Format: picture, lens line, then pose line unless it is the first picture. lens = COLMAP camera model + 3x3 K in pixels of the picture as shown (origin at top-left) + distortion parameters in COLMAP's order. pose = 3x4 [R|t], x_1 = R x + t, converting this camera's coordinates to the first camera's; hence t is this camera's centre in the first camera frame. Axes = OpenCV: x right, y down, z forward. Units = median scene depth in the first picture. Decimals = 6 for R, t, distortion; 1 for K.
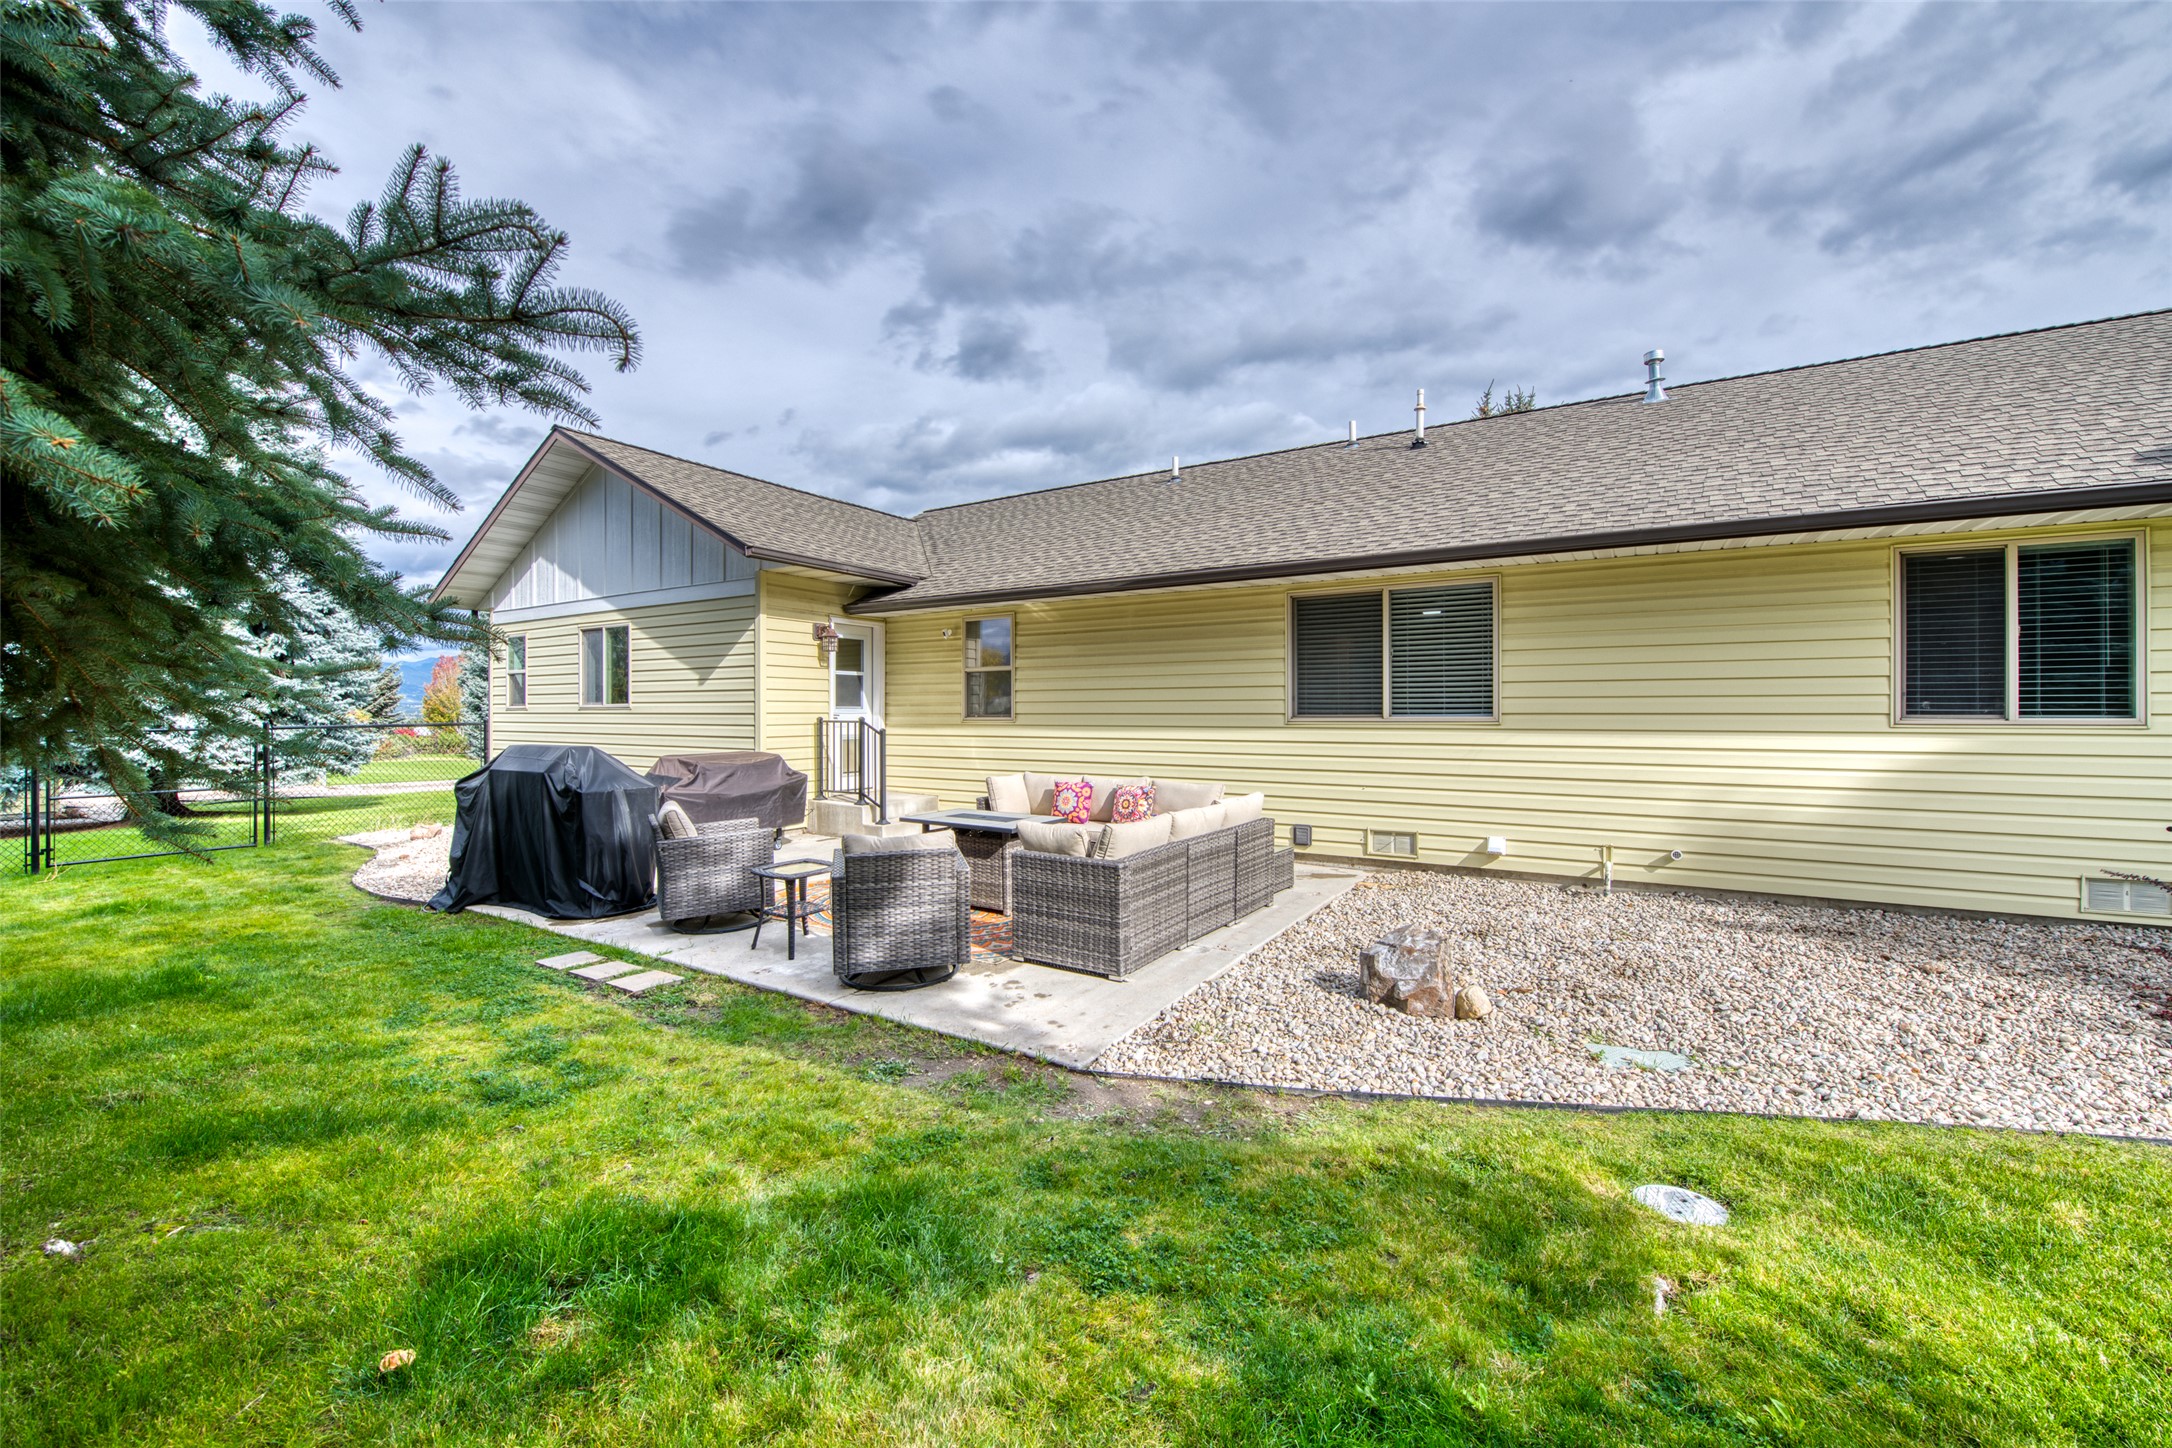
lens RADIAL K [[881.5, 0, 1117.1], [0, 881.5, 704.2], [0, 0, 1]] dist [-0.017309, -0.001650]
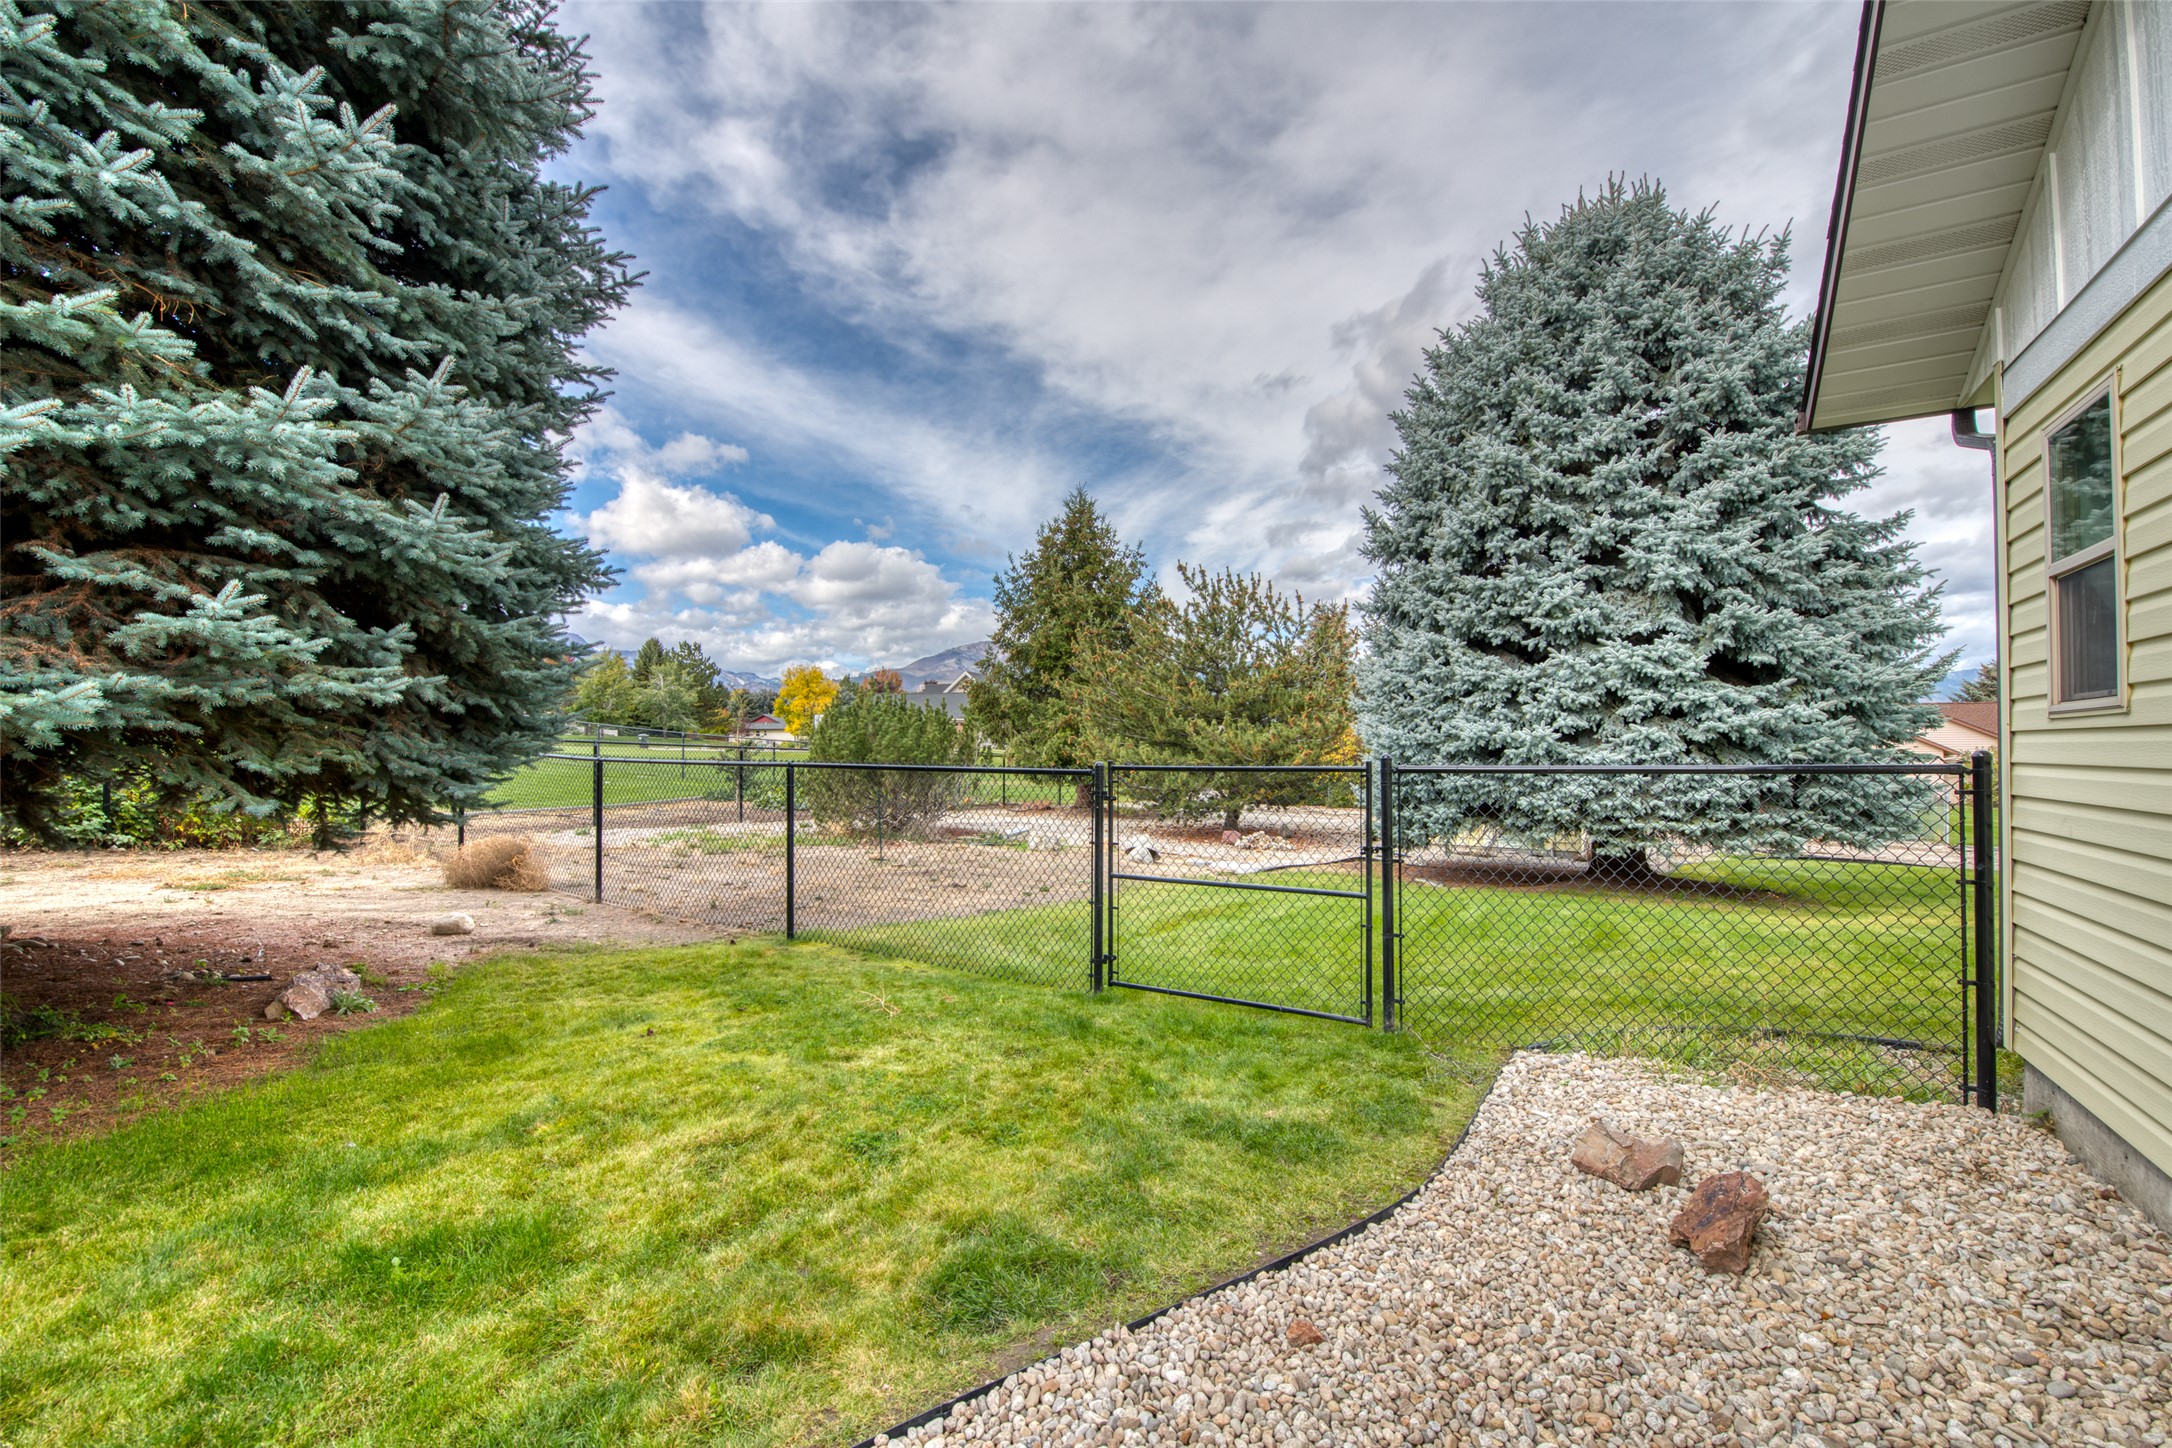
lens RADIAL K [[881.5, 0, 1085.1], [0, 881.5, 723.8], [0, 0, 1]] dist [-0.017309, -0.001650]
pose [[-0.009875, -0.019246, -0.999766, -0.586006], [0.006809, 0.999790, -0.019314, 0.010626], [0.999928, -0.006998, -0.009742, 0.940675]]
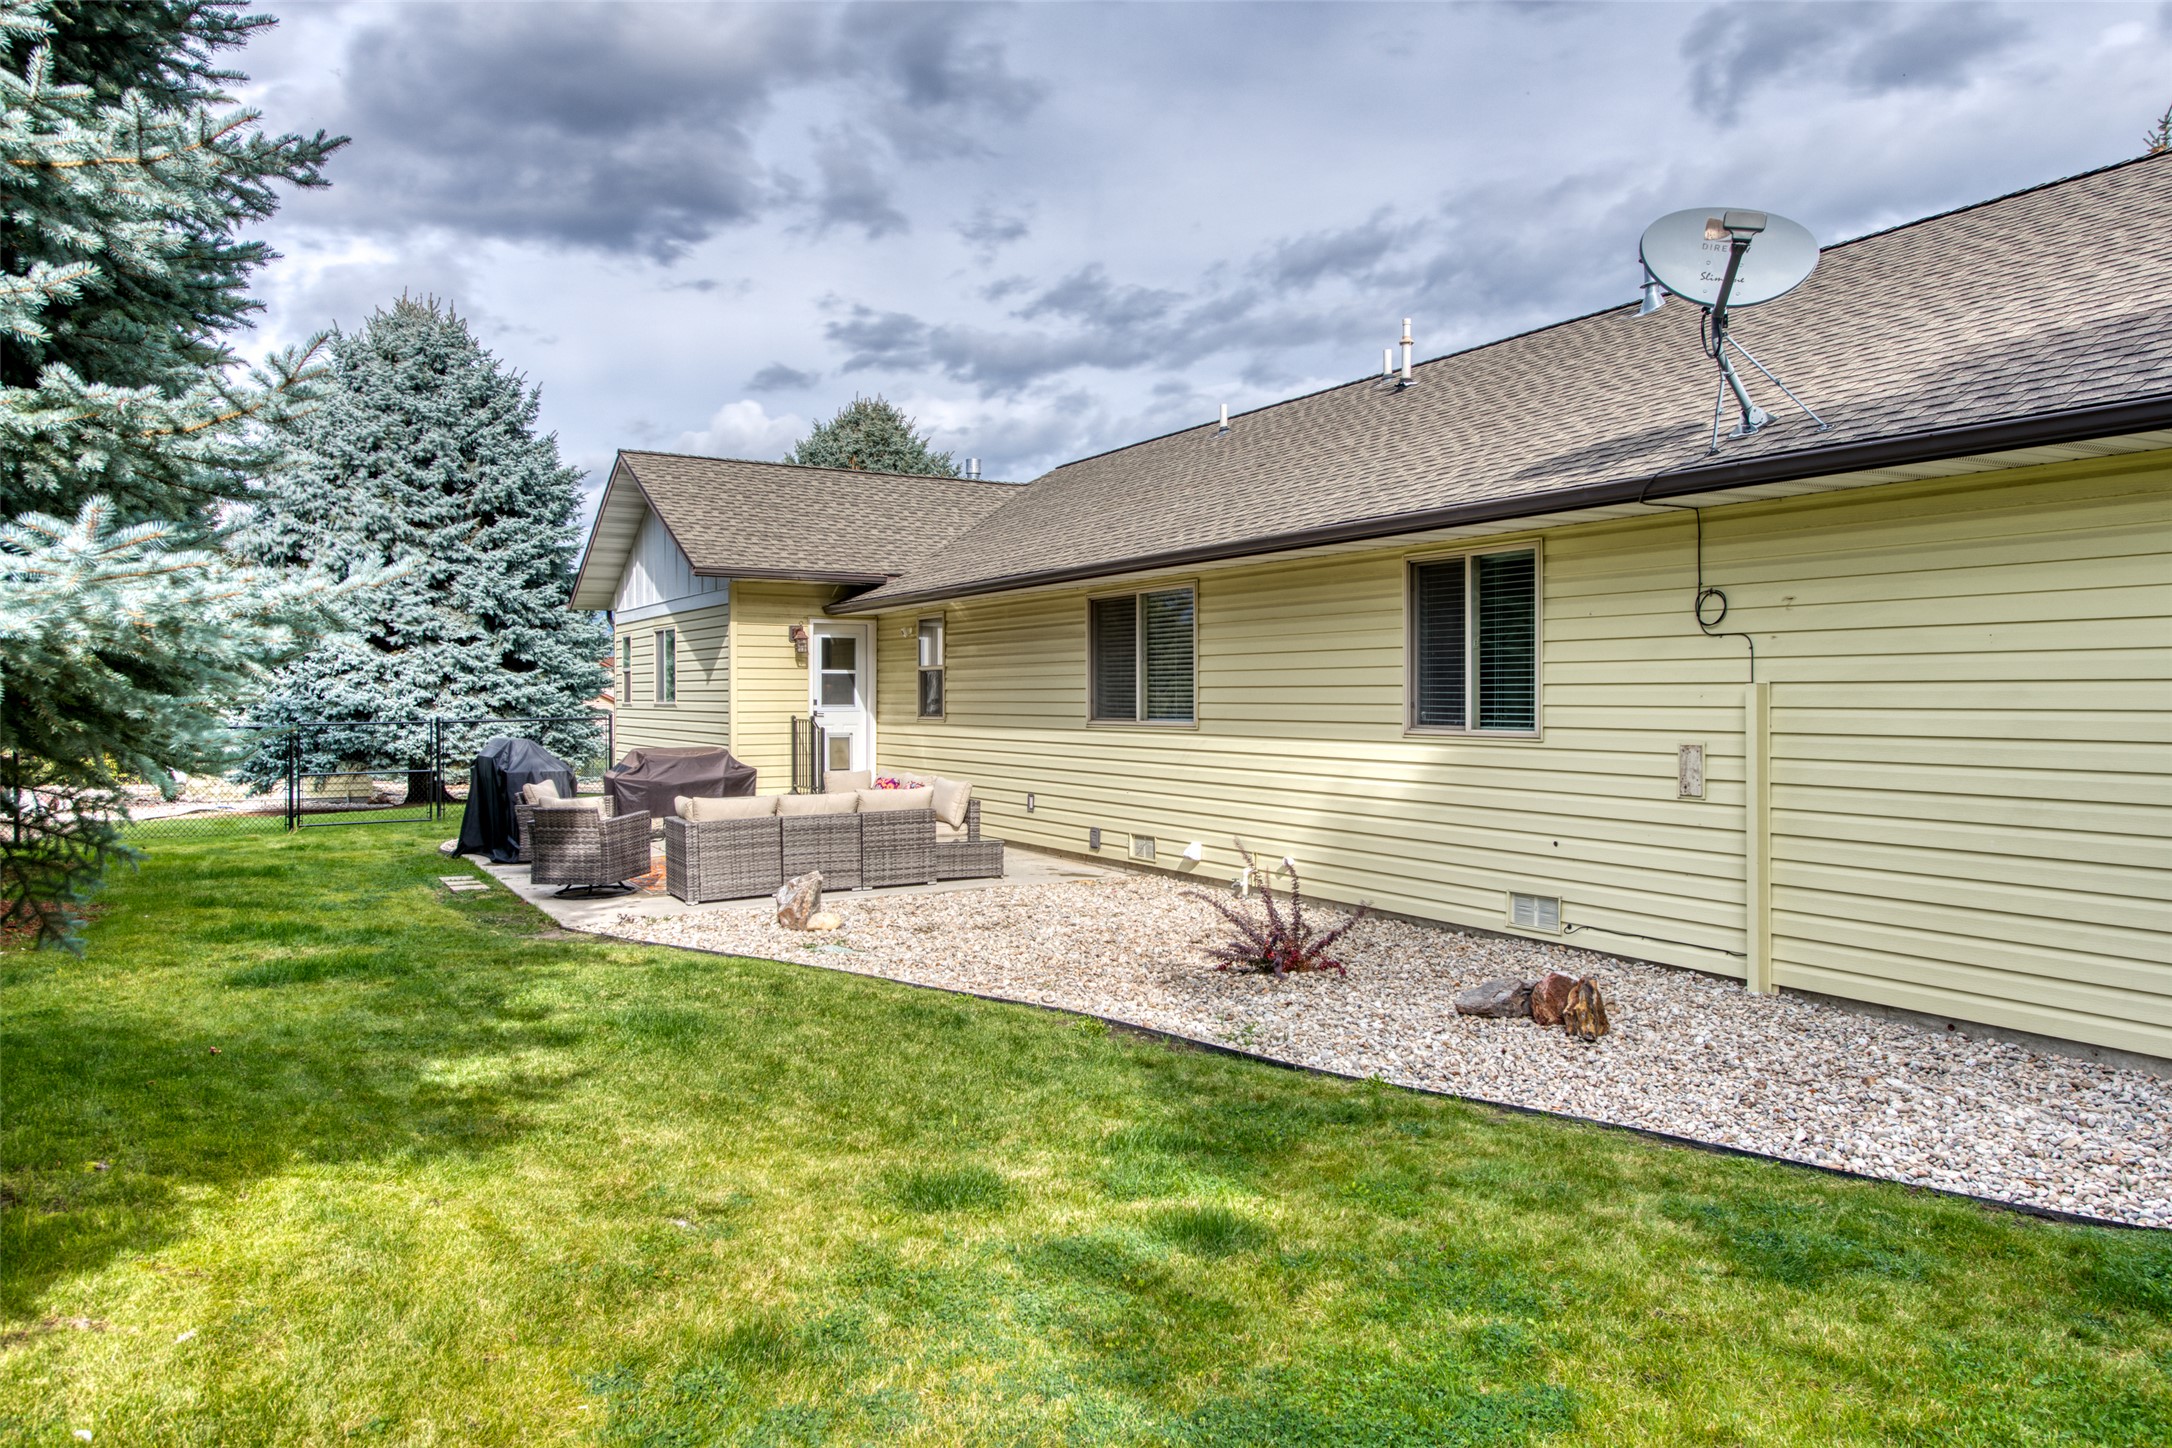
lens RADIAL K [[1455.3, 0, 1098.4], [0, 1455.3, 705.4], [0, 0, 1]] dist [0.003550, -0.005797]
pose [[0.886910, 0.002839, -0.461934, 0.790843], [0.003910, 0.999899, 0.013653, -0.019818], [0.461926, -0.013915, 0.886809, -0.373472]]
